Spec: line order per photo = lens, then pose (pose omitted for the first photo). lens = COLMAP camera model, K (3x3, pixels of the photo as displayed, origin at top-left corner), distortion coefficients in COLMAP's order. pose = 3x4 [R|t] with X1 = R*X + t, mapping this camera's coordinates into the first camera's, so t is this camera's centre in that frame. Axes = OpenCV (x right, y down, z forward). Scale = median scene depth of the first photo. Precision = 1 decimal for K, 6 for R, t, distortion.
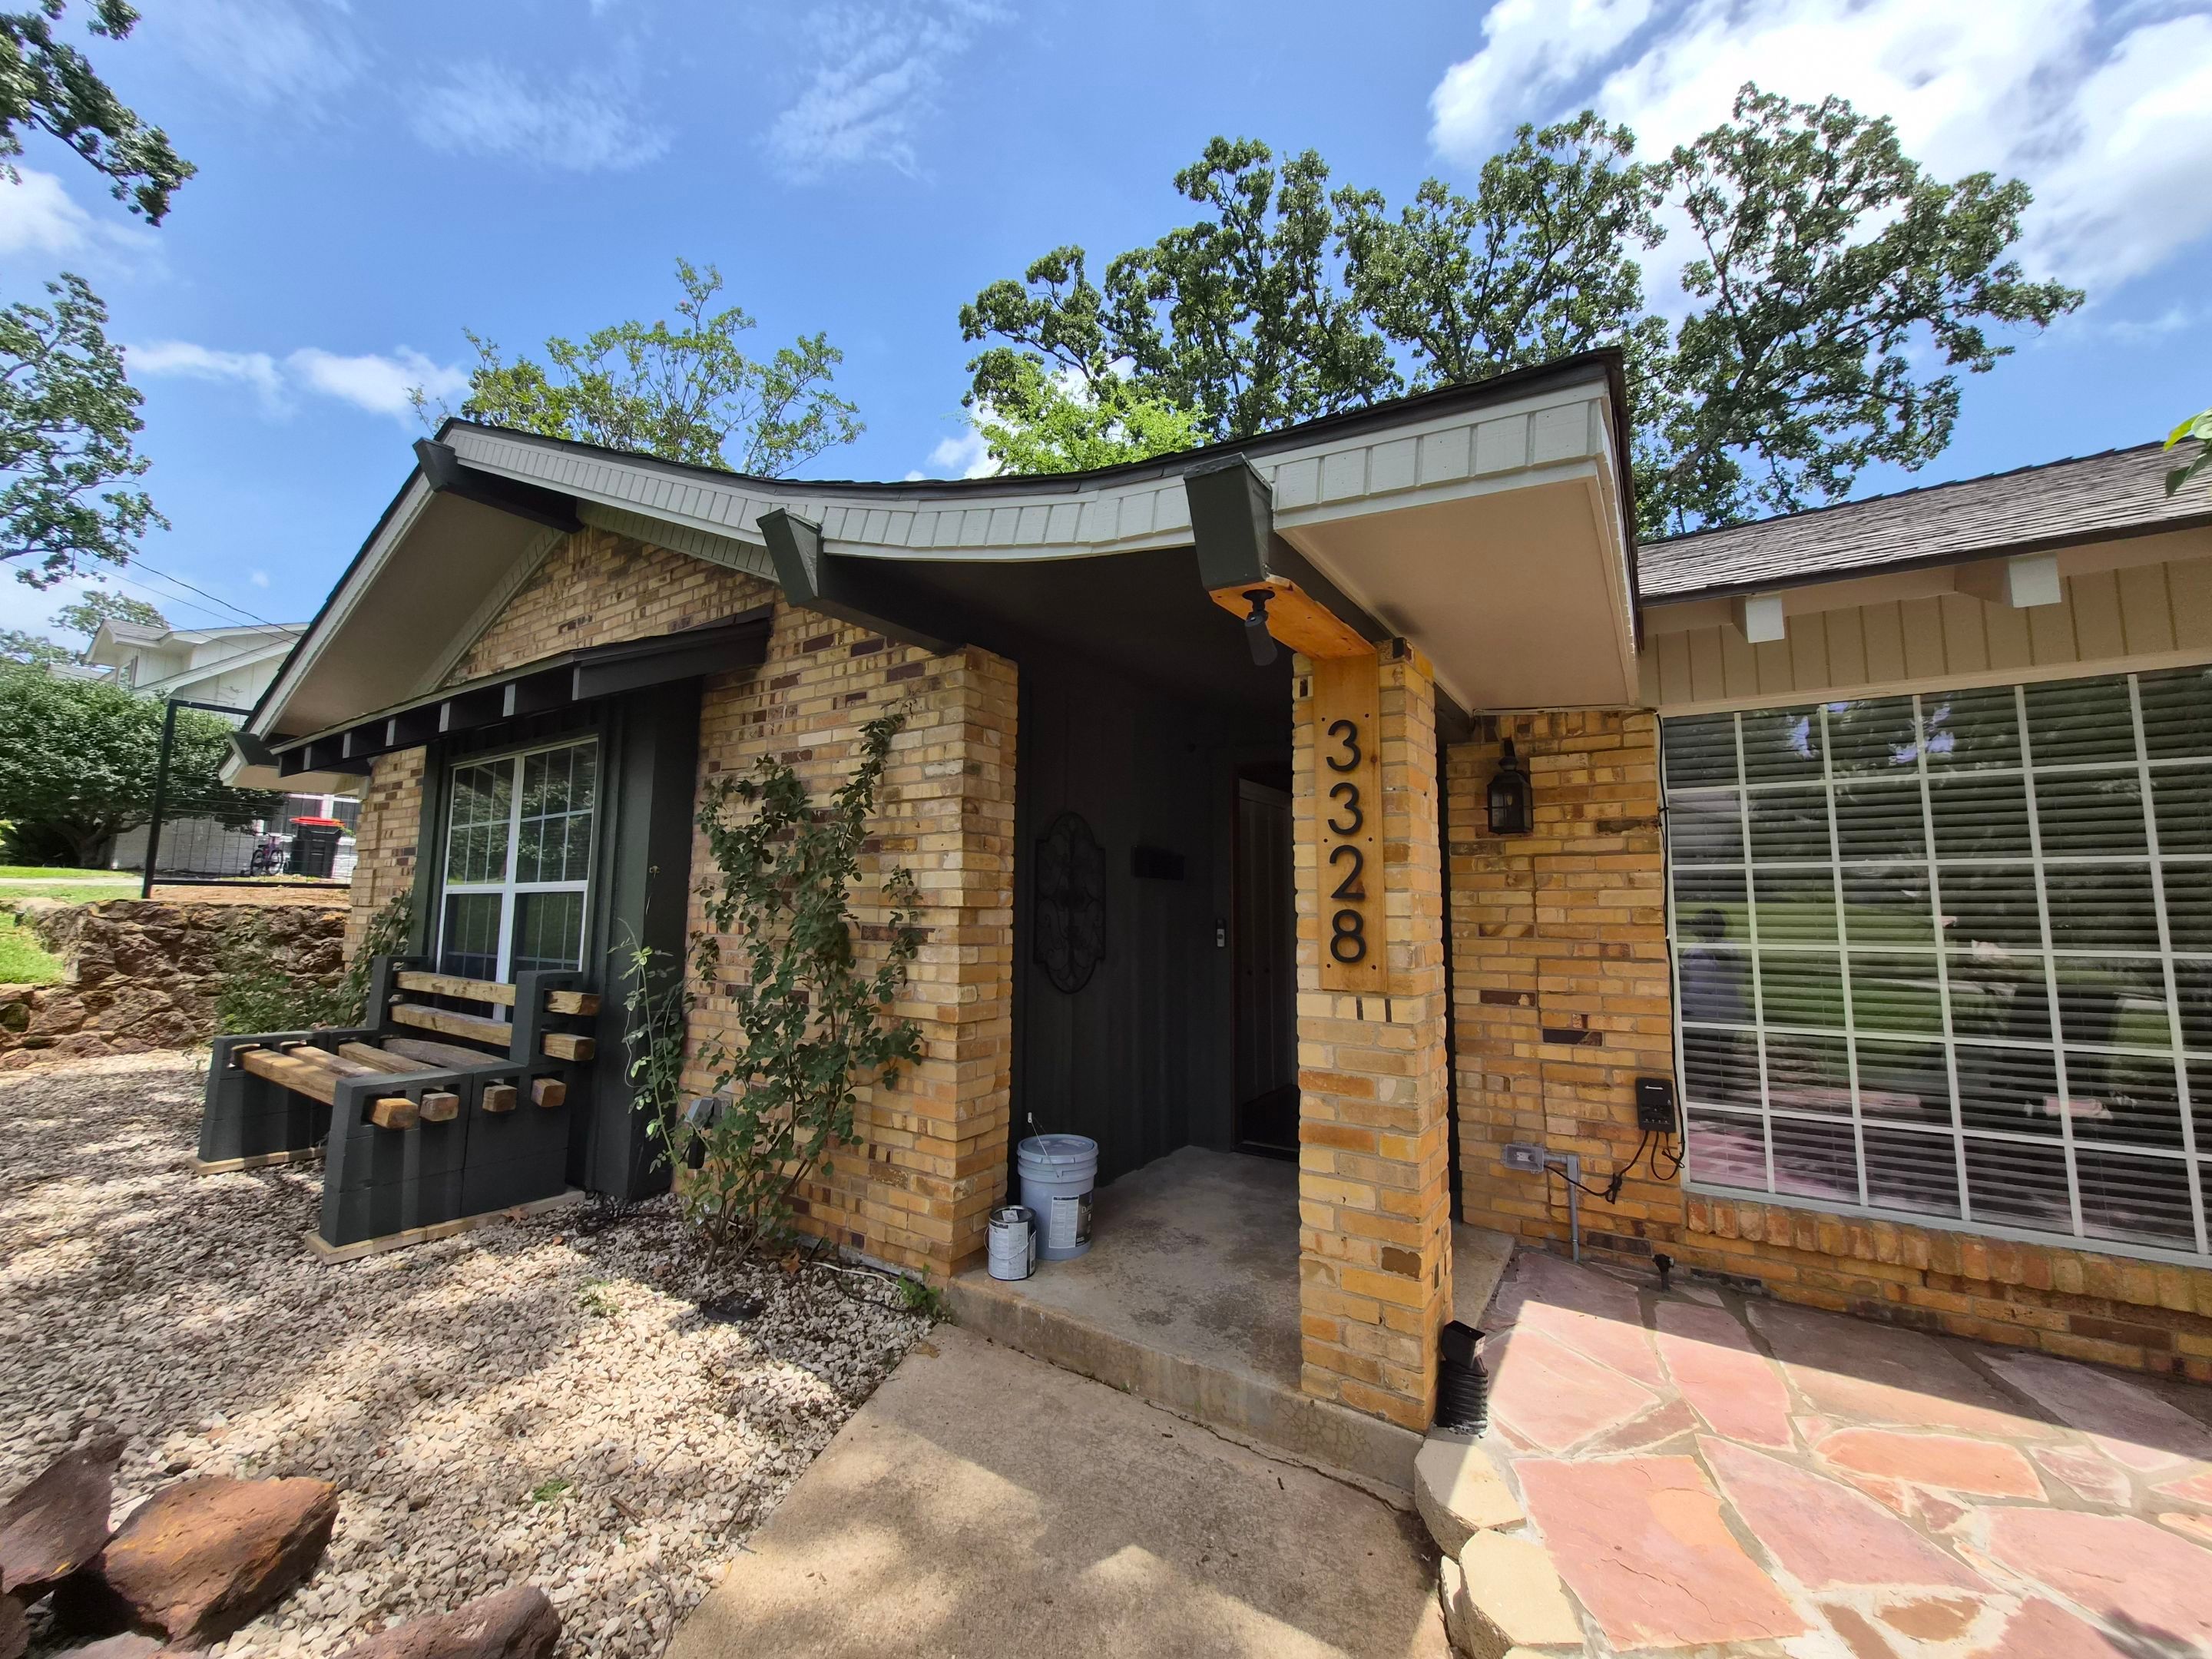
lens RADIAL K [[874.9, 0, 1110.6], [0, 874.9, 822.6], [0, 0, 1]] dist [0.010466, -0.000430]
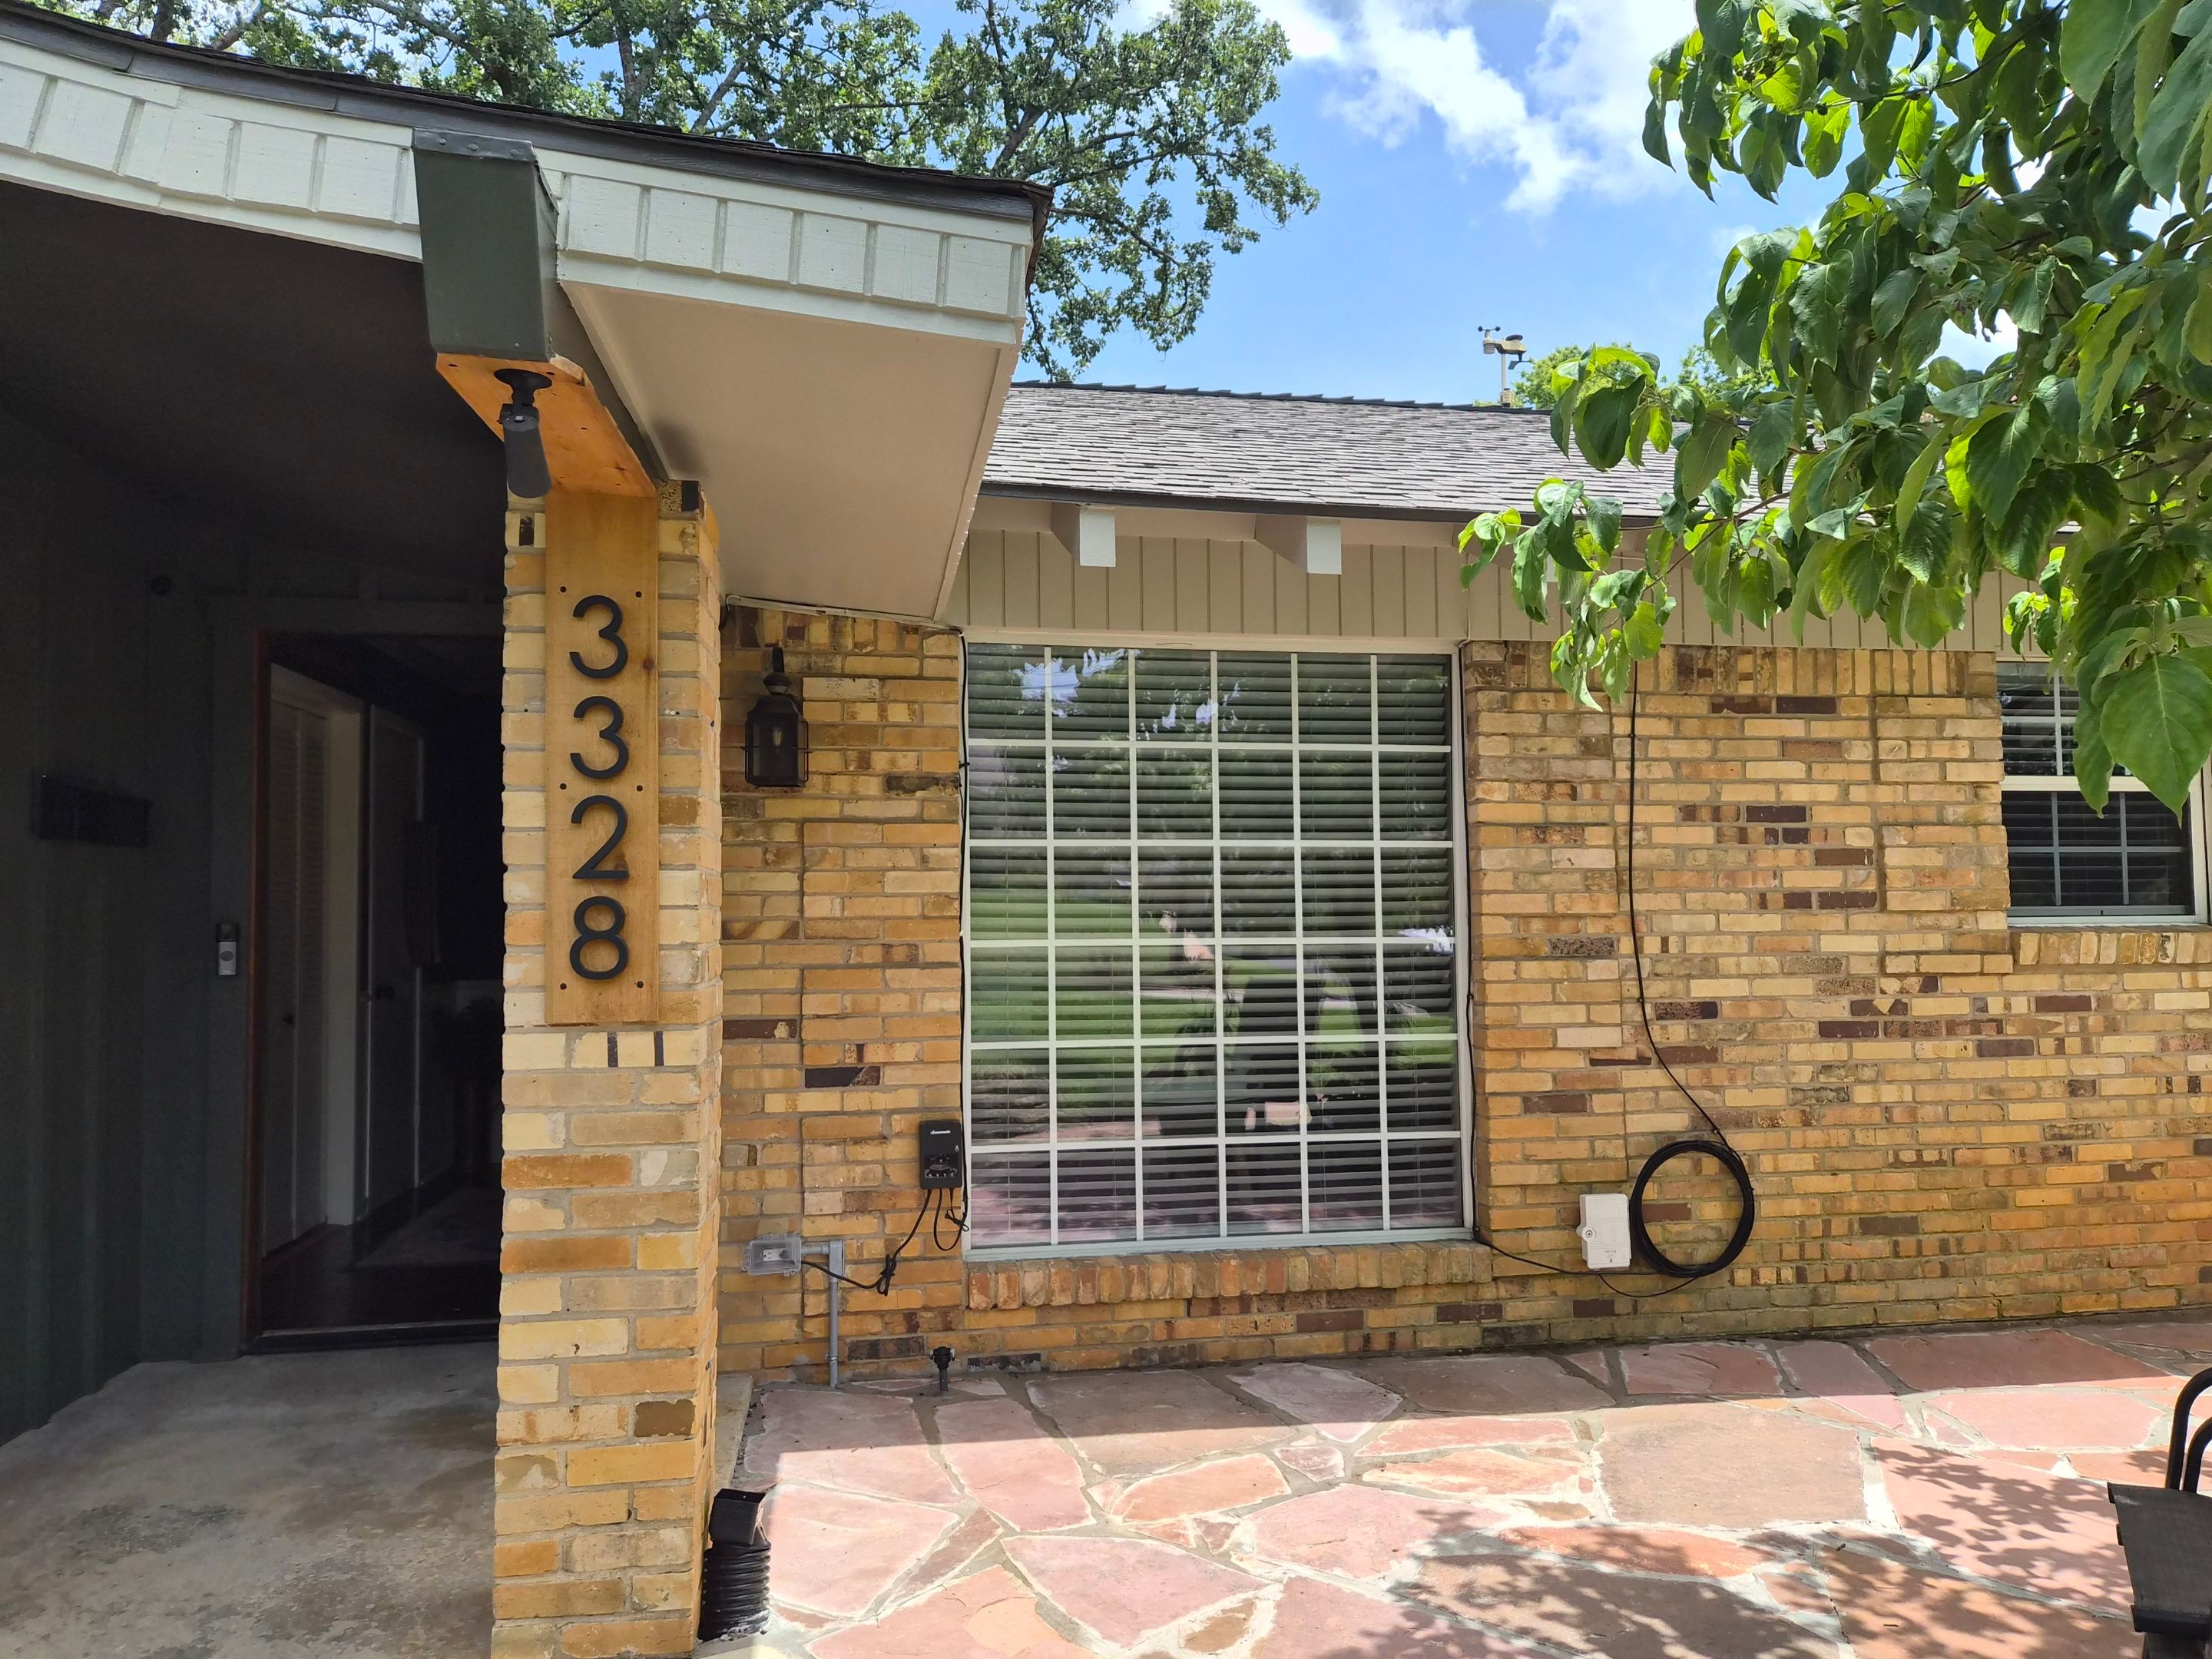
lens RADIAL K [[1484.7, 0, 1118.6], [0, 1484.7, 832.8], [0, 0, 1]] dist [0.074579, -0.014744]
pose [[0.747069, 0.027626, 0.664172, -0.148416], [-0.060897, 0.997779, 0.026995, 0.000275], [-0.661951, -0.060613, 0.747093, -0.051853]]
